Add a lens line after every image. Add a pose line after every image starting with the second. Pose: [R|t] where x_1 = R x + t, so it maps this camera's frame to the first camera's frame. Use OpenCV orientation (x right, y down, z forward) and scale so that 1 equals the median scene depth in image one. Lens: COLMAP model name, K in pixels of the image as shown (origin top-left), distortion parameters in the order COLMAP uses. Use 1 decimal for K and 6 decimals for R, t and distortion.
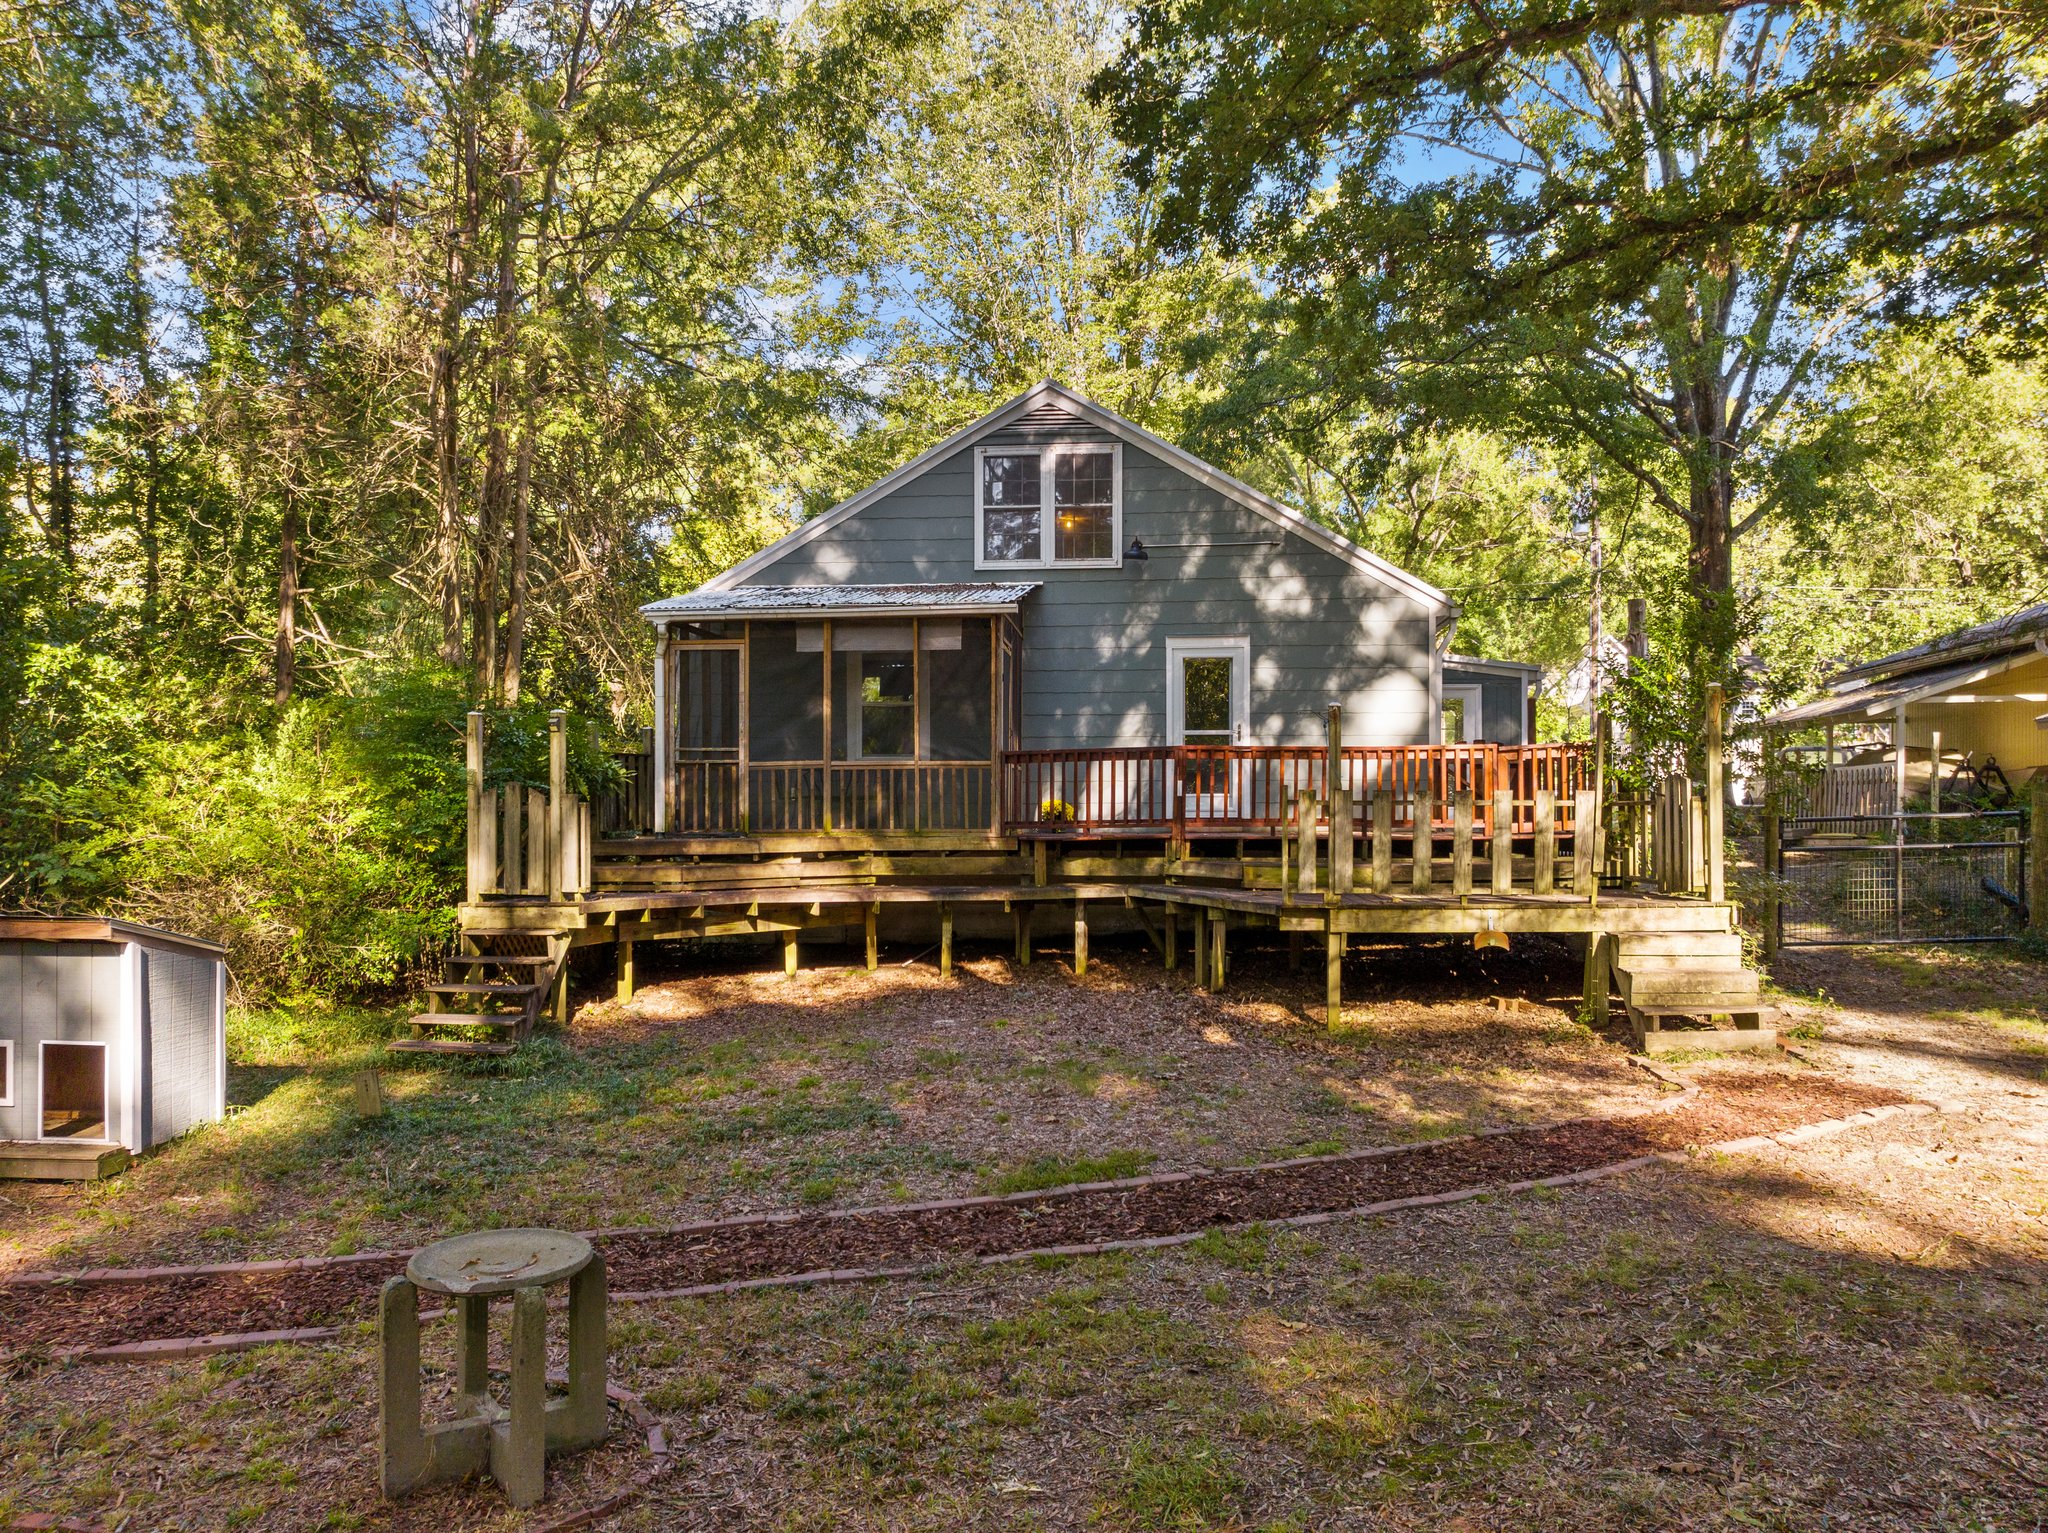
lens RADIAL K [[1525.5, 0, 1060.6], [0, 1525.5, 875.9], [0, 0, 1]] dist [-0.029833, -0.008276]
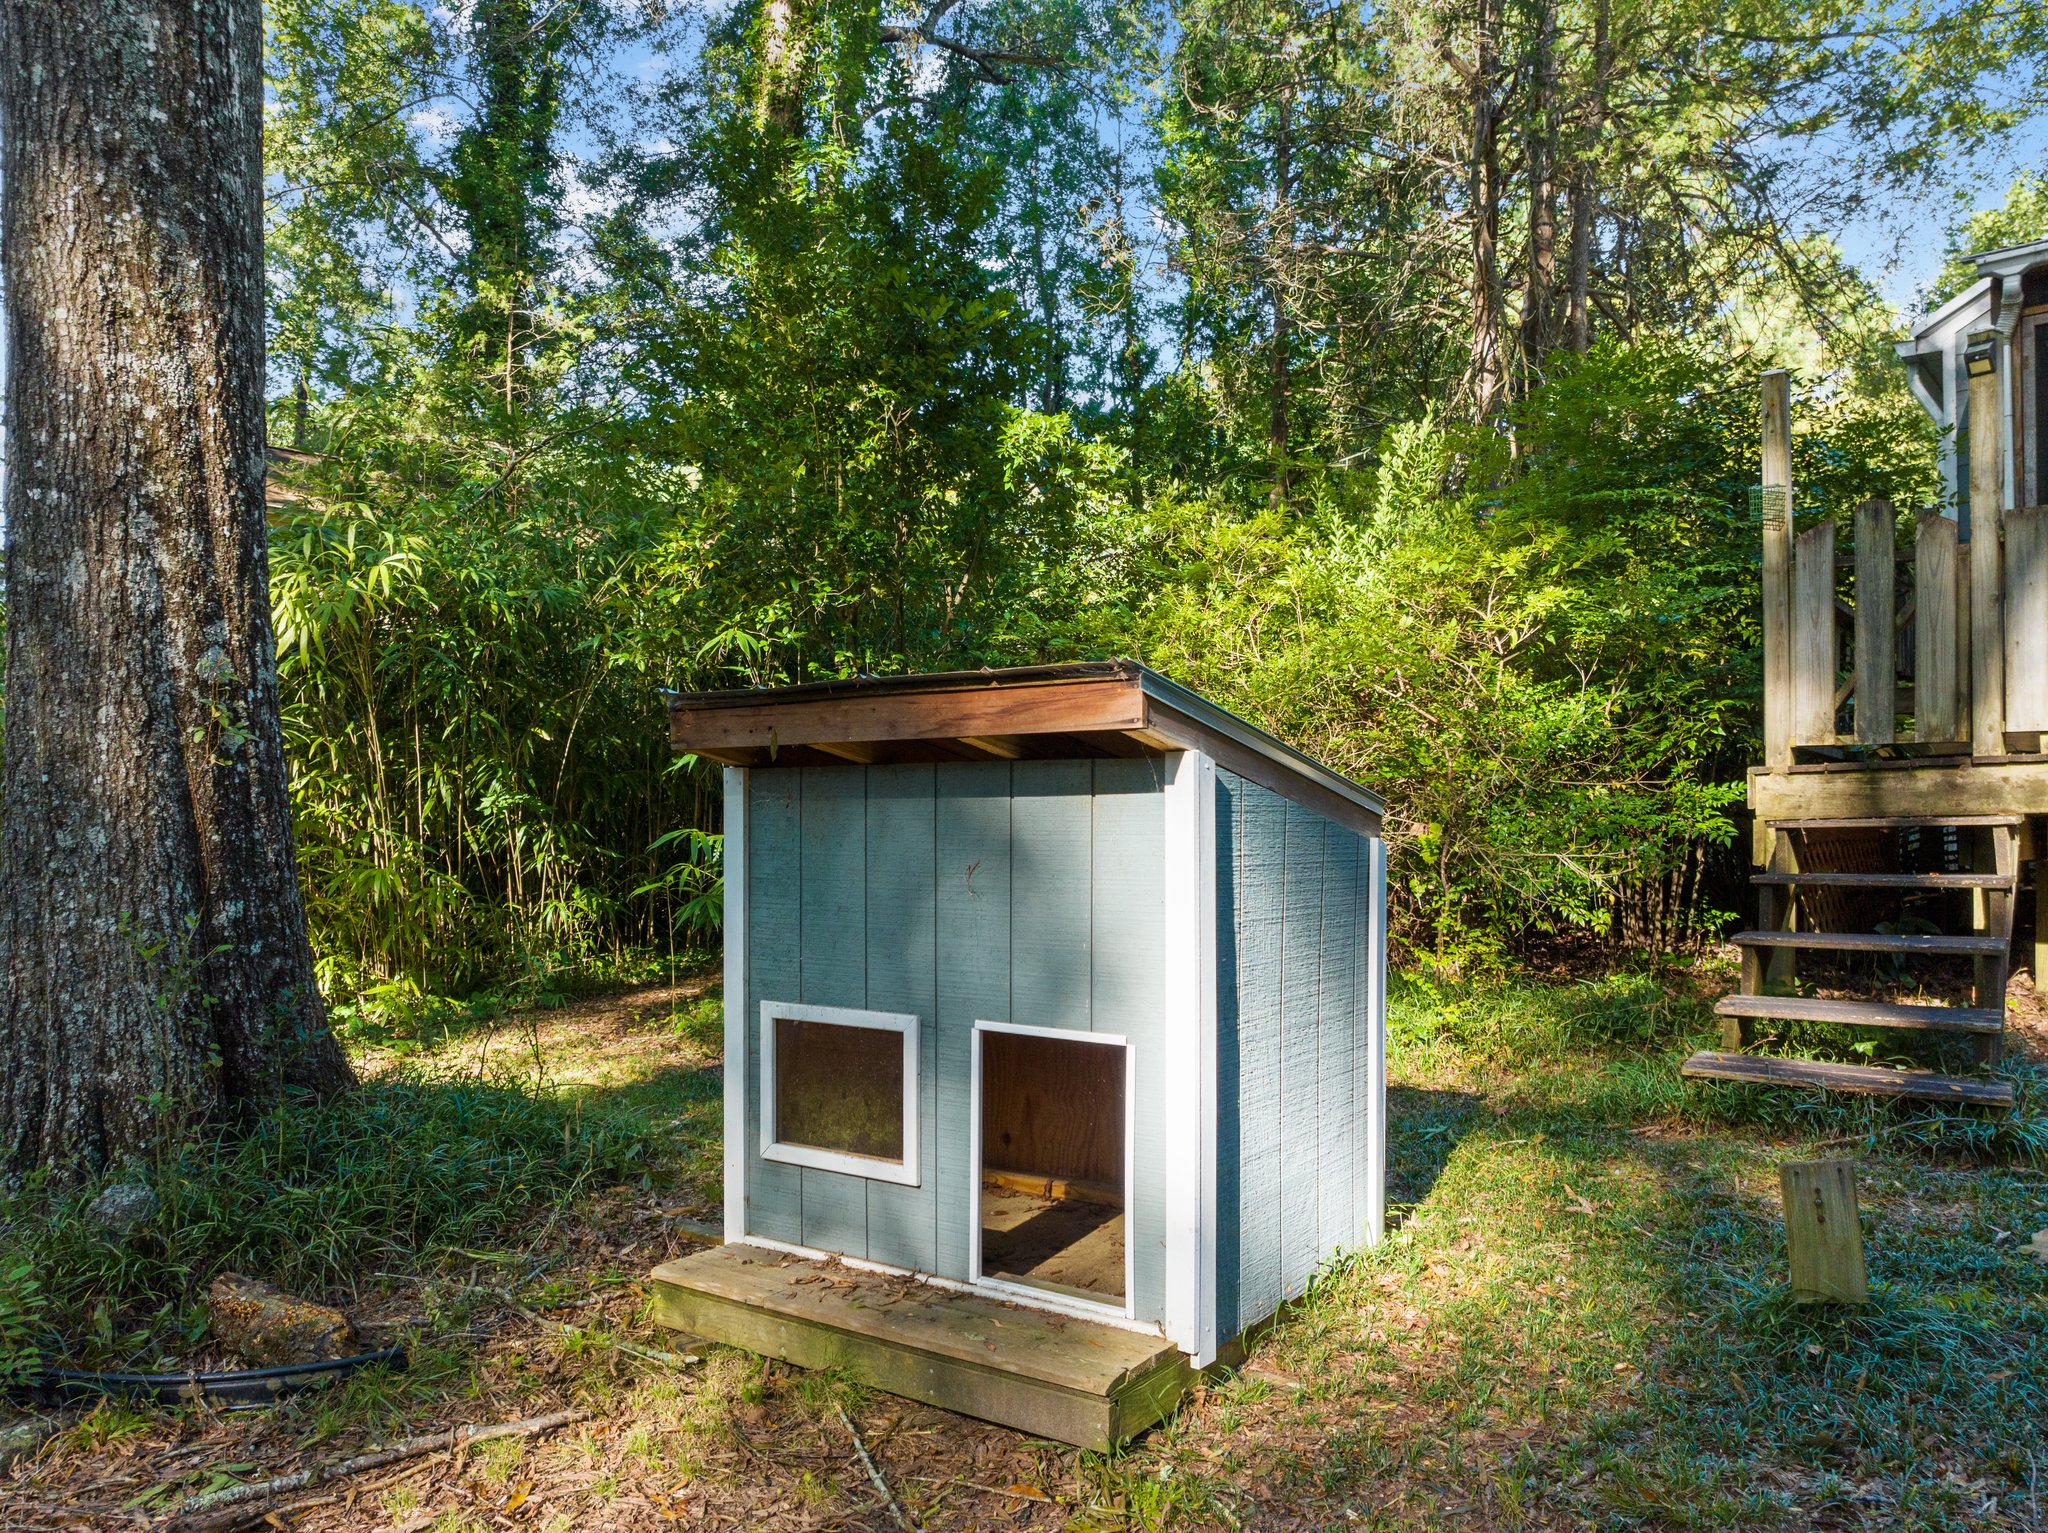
lens RADIAL K [[1525.5, 0, 1060.6], [0, 1525.5, 875.9], [0, 0, 1]] dist [-0.029833, -0.008276]
pose [[0.832220, 0.003414, -0.554435, -0.239149], [0.000385, 0.999977, 0.006735, 0.037453], [0.554446, -0.005818, 0.832200, 0.369065]]
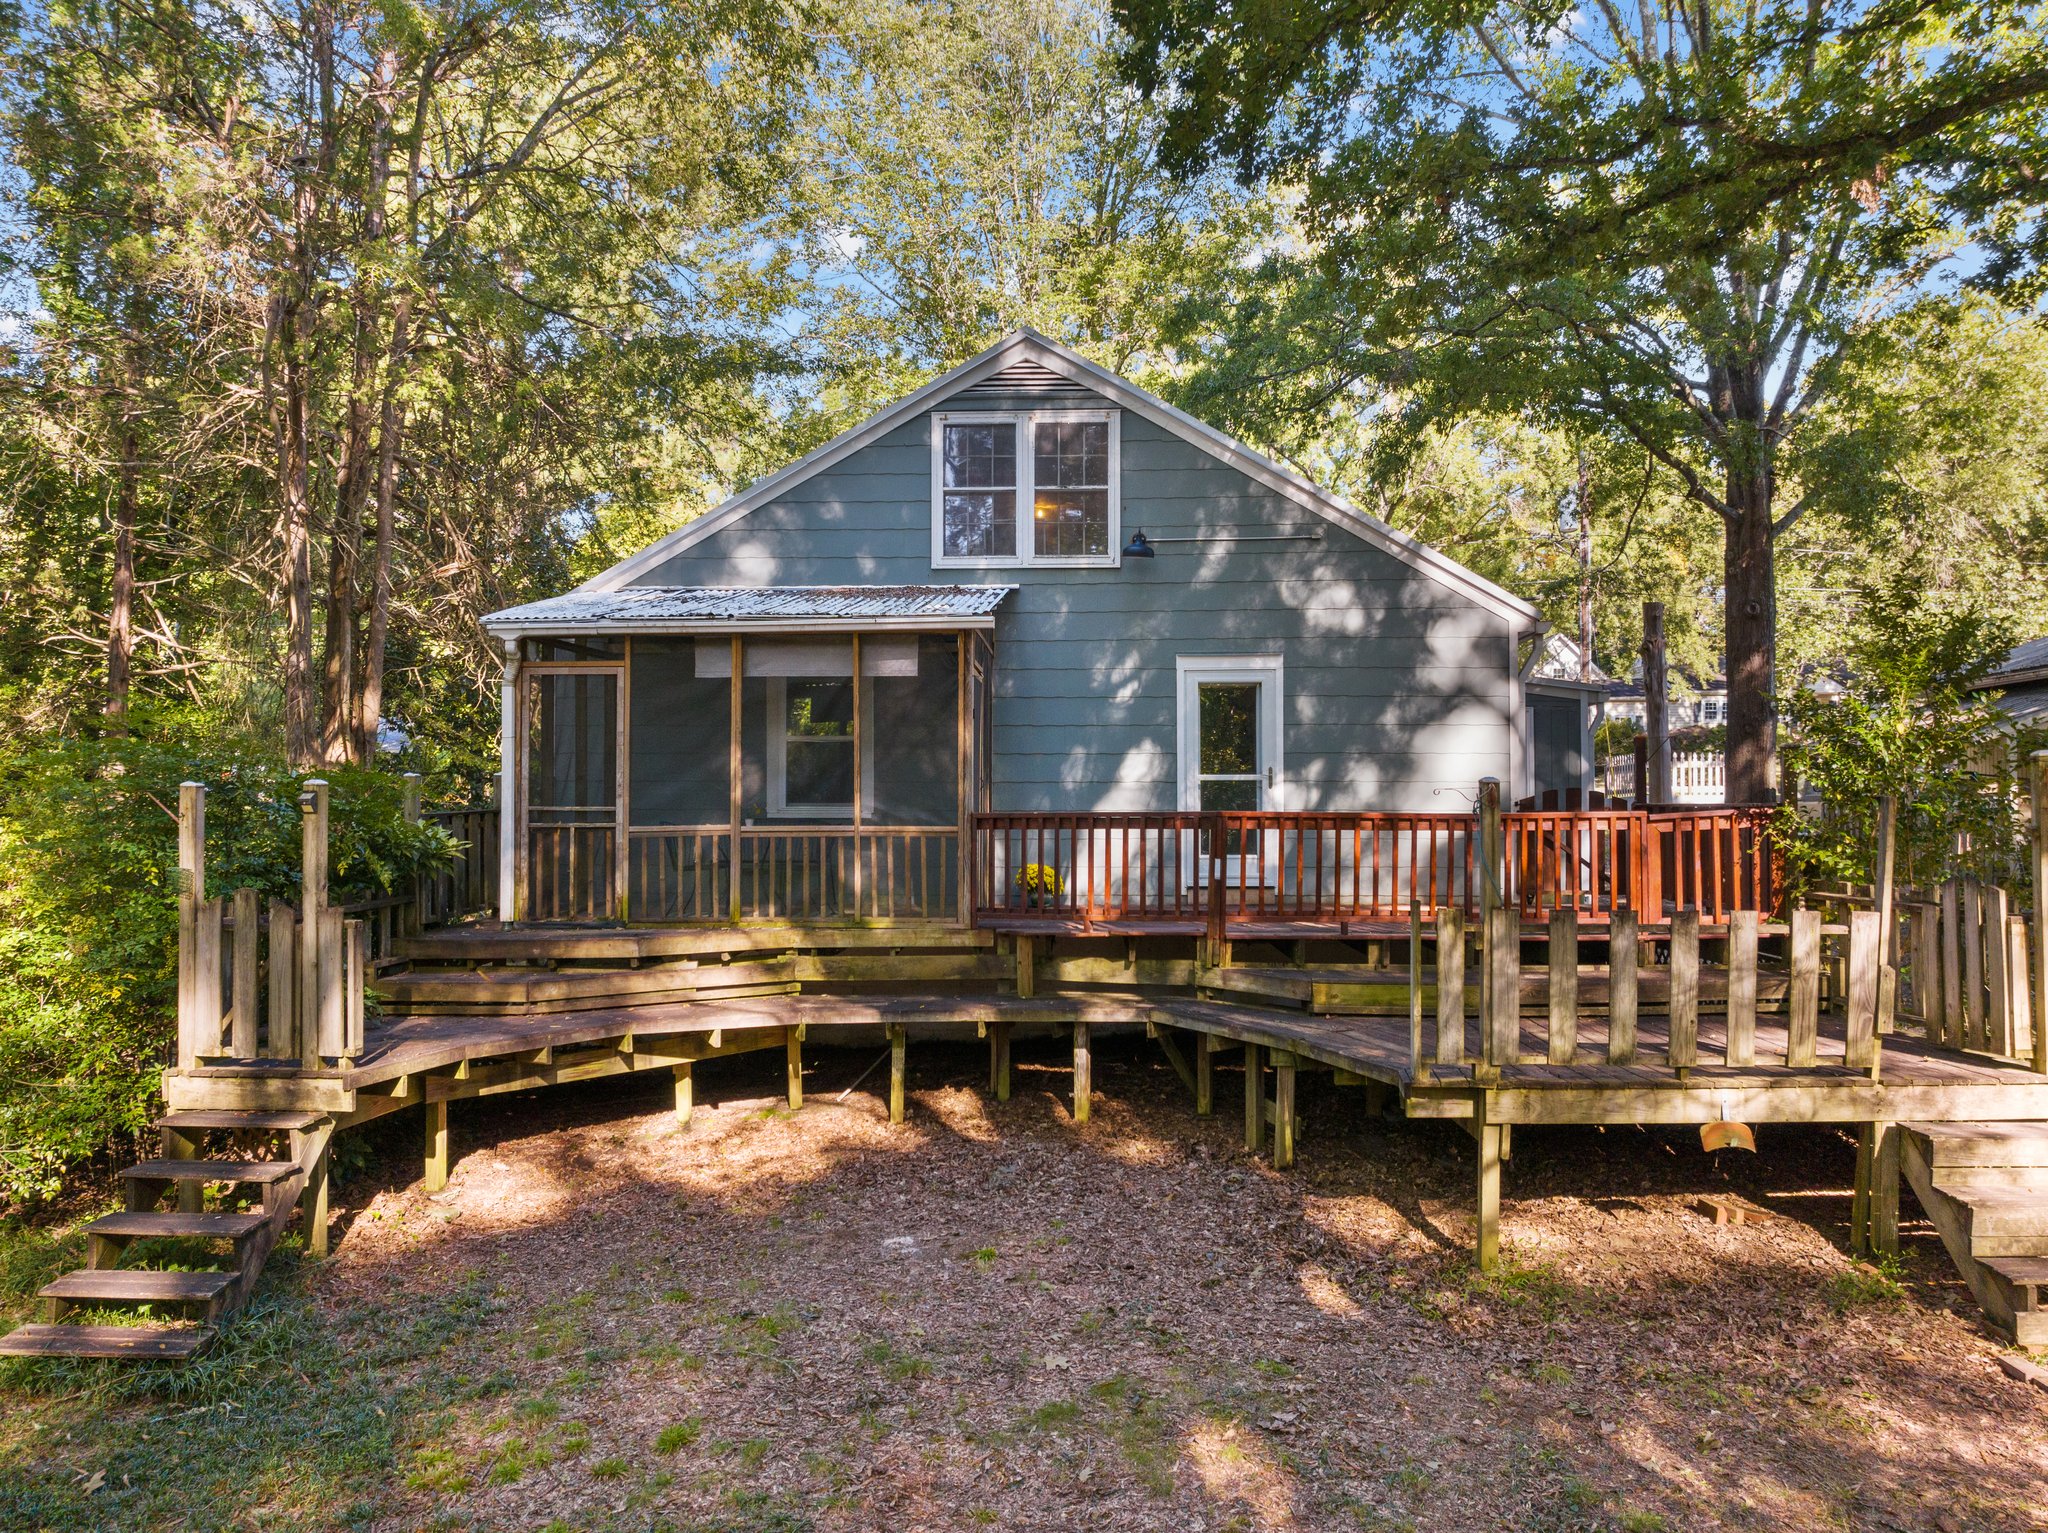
lens RADIAL K [[1493.2, 0, 1059.3], [0, 1493.2, 810.7], [0, 0, 1]] dist [-0.039469, 0.001256]
pose [[0.999069, 0.000458, 0.043129, -0.026481], [0.000967, 0.999455, -0.033008, -0.056666], [-0.043121, 0.033019, 0.998524, 0.261614]]
